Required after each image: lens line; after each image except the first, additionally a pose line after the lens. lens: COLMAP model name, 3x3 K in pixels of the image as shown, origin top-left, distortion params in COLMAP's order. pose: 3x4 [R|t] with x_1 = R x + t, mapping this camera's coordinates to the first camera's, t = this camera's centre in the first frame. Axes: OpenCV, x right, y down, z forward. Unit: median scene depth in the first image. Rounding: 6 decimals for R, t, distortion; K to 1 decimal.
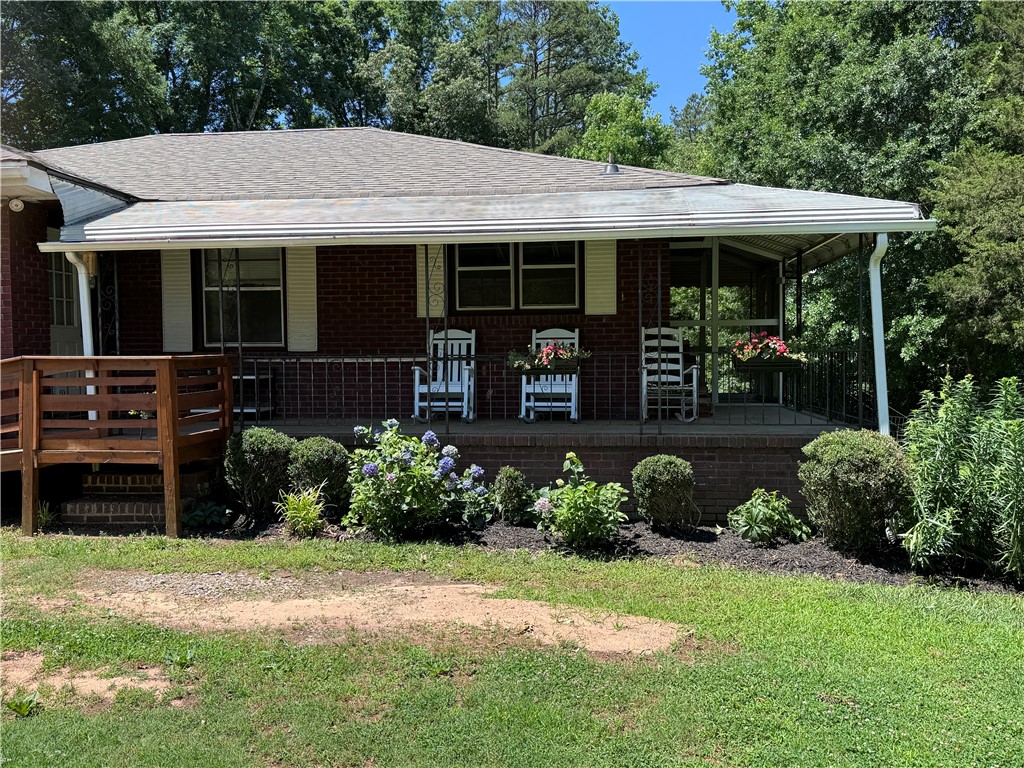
lens RADIAL K [[904.2, 0, 511.1], [0, 904.2, 382.4], [0, 0, 1]] dist [0.049785, -0.018463]
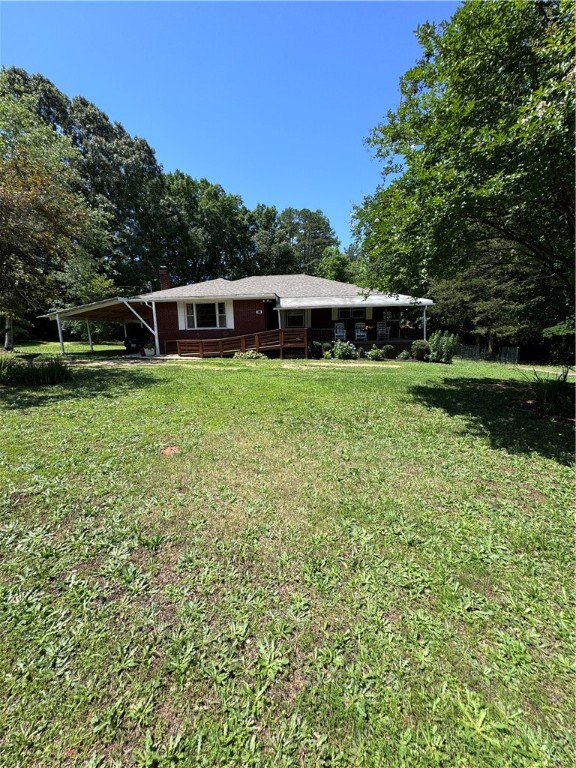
lens RADIAL K [[305.6, 0, 289.9], [0, 305.6, 383.3], [0, 0, 1]] dist [-0.000563, 0.000736]
pose [[0.999241, -0.018011, 0.034528, -0.498187], [0.012808, 0.989292, 0.145390, 0.028587], [-0.036777, -0.144837, 0.988772, -0.889437]]
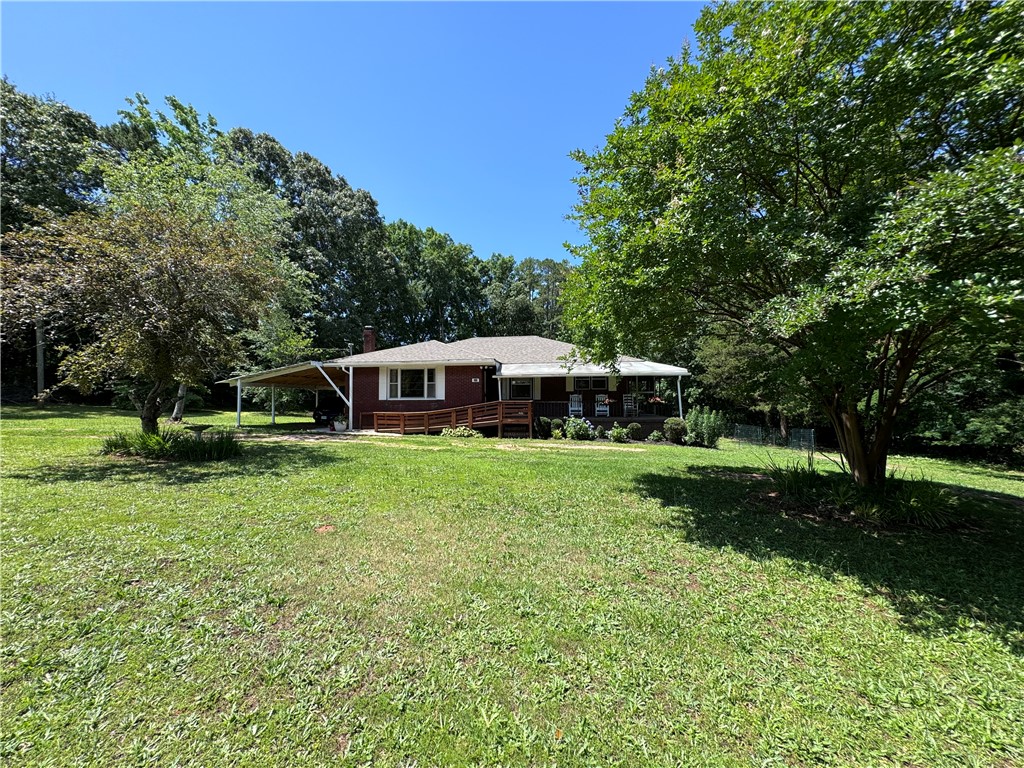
lens RADIAL K [[407.5, 0, 513.3], [0, 407.5, 381.1], [0, 0, 1]] dist [-0.000563, 0.000736]
pose [[0.999913, 0.003572, -0.012683, -0.394999], [-0.004523, 0.997117, -0.075739, 0.026363], [0.012375, 0.075790, 0.997047, -1.024655]]
